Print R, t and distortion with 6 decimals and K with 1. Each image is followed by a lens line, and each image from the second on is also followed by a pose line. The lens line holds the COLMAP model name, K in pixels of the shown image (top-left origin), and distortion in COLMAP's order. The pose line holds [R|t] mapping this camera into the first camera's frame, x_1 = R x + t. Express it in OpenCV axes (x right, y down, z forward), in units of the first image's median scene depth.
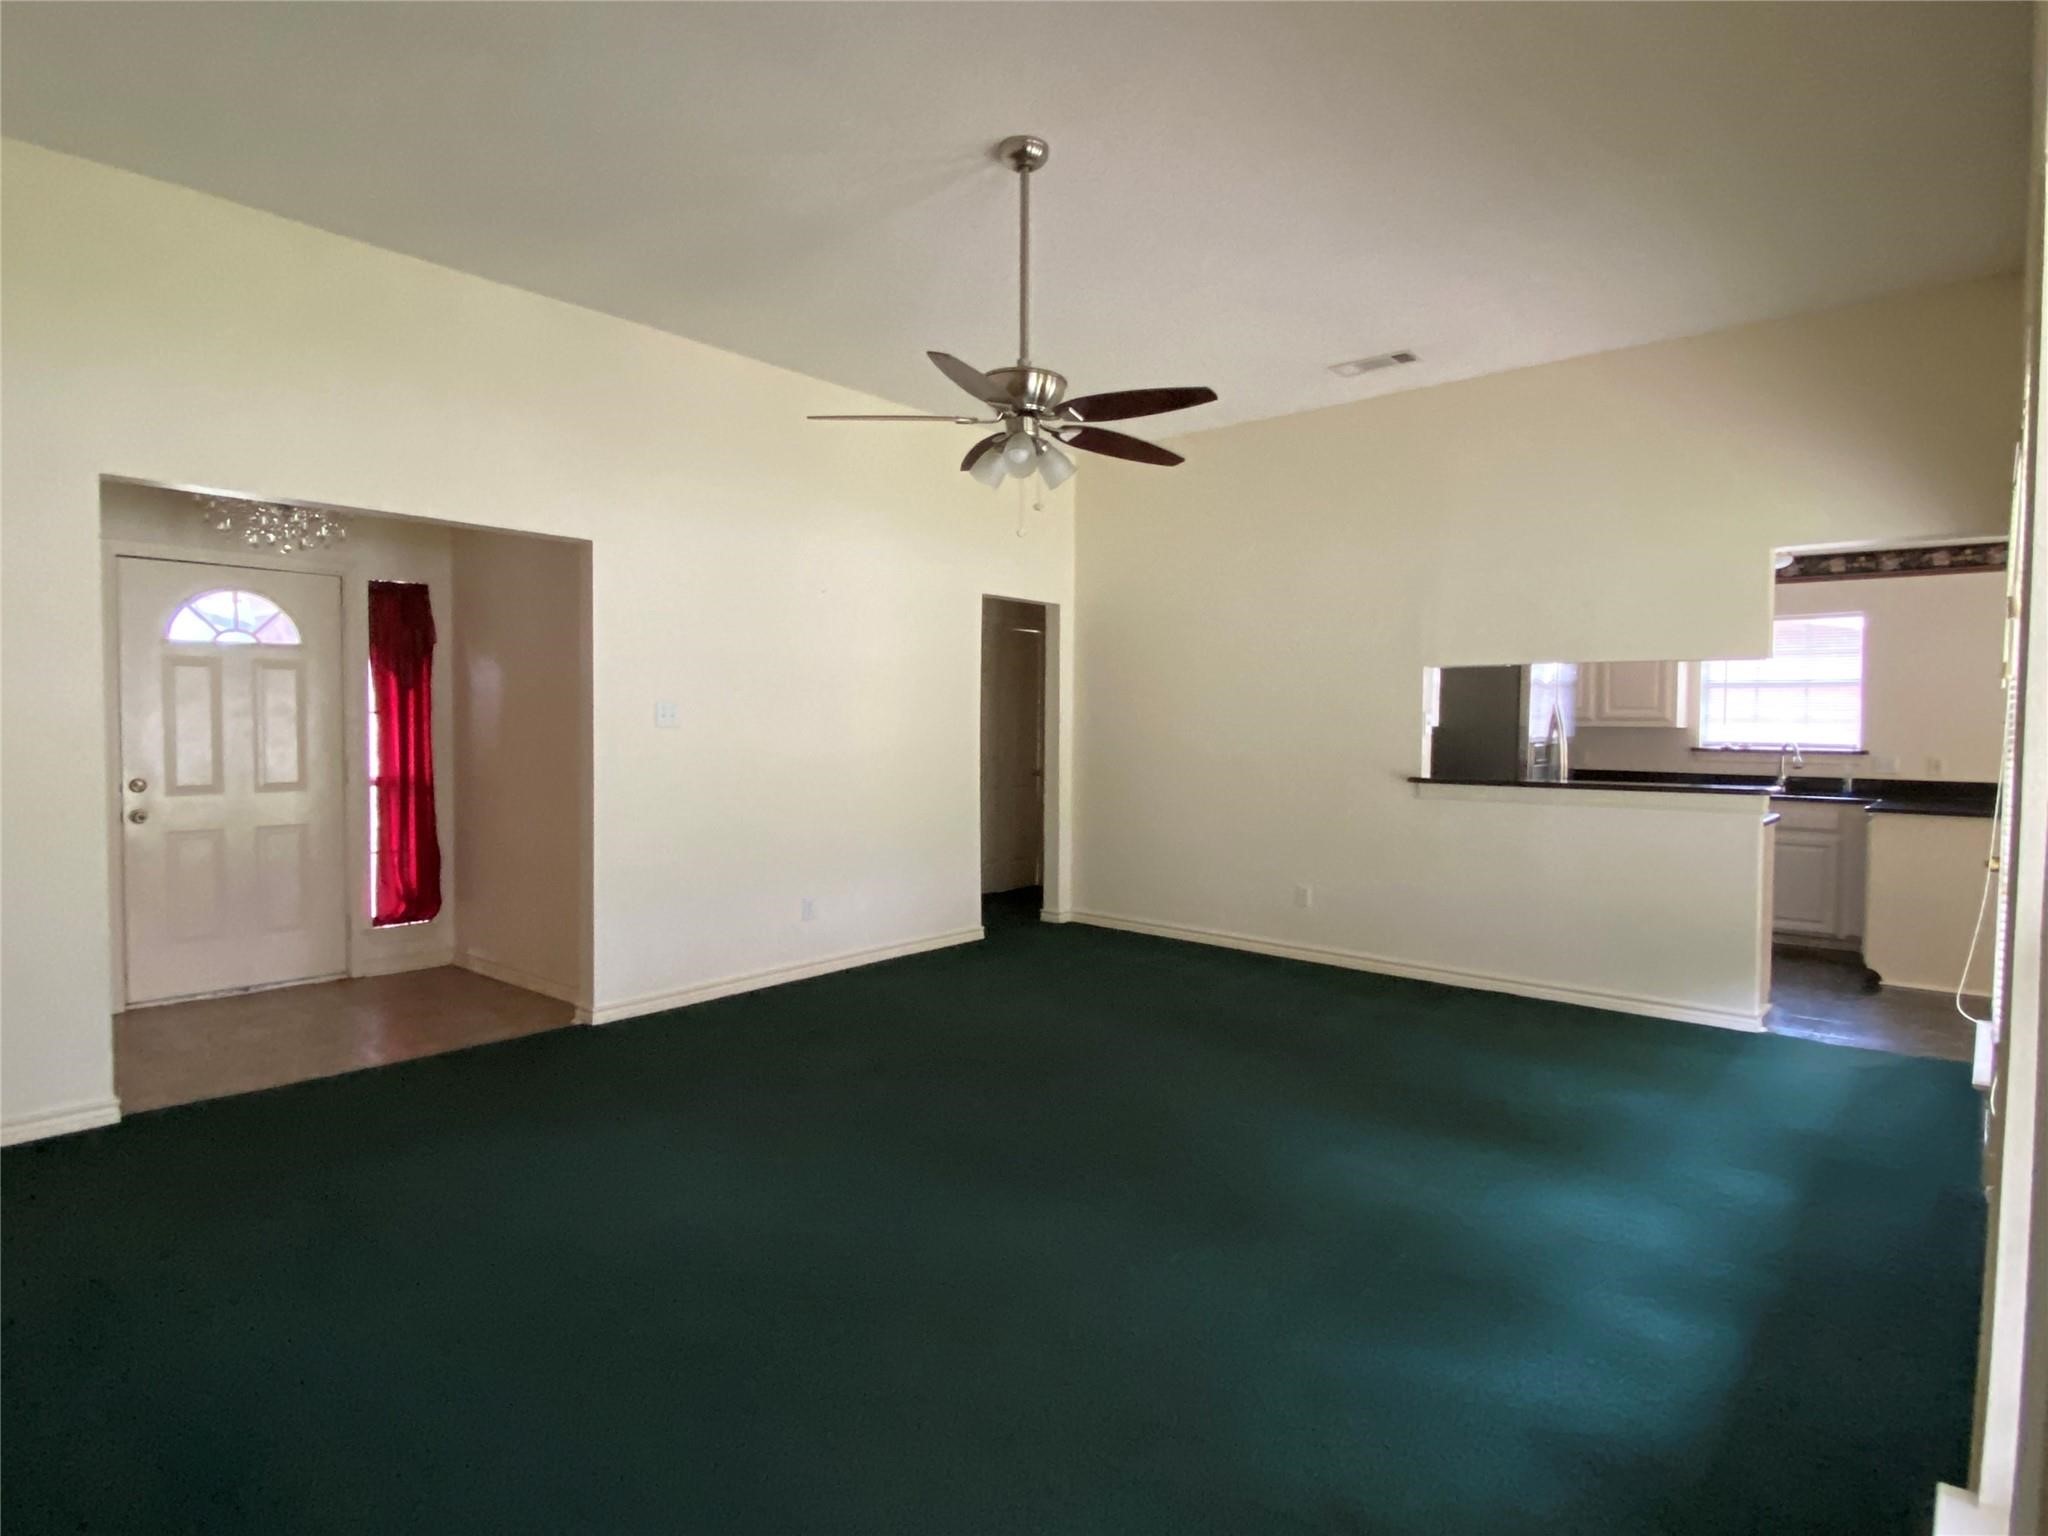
lens RADIAL K [[1130.3, 0, 1048.6], [0, 1130.3, 767.0], [0, 0, 1]] dist [0.001128, -0.009386]
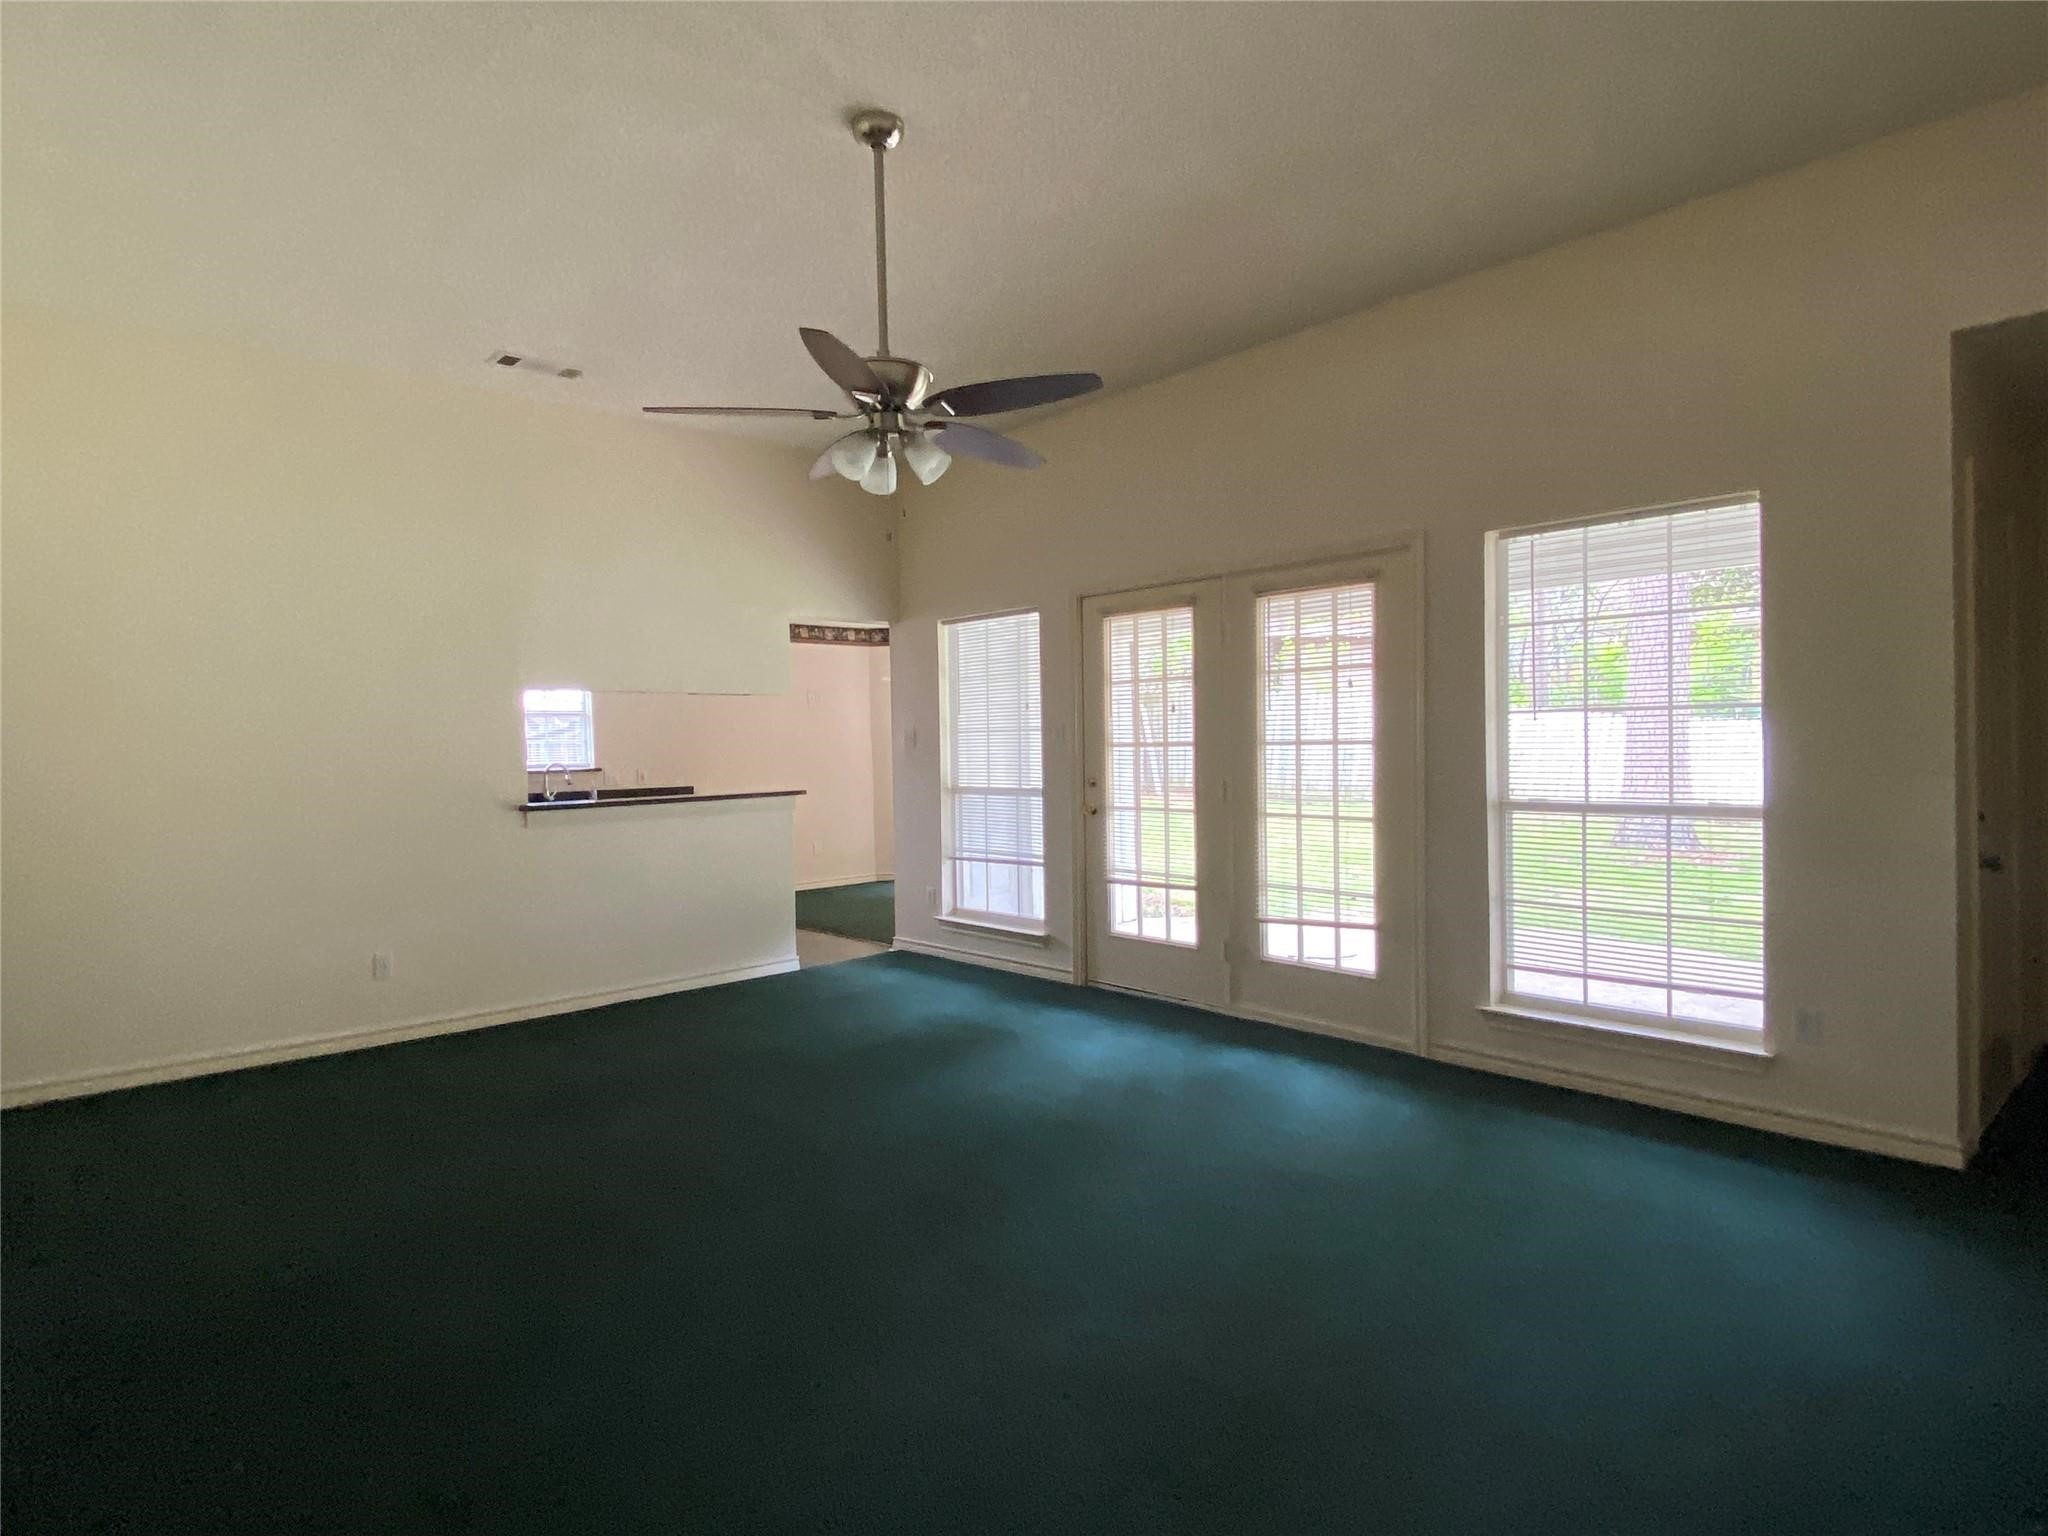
lens RADIAL K [[1130.3, 0, 1048.6], [0, 1130.3, 767.0], [0, 0, 1]] dist [0.001128, -0.009386]
pose [[0.100889, -0.029891, 0.994449, -0.646998], [0.054590, 0.998209, 0.024466, -0.026854], [-0.993399, 0.051819, 0.102340, 0.531329]]
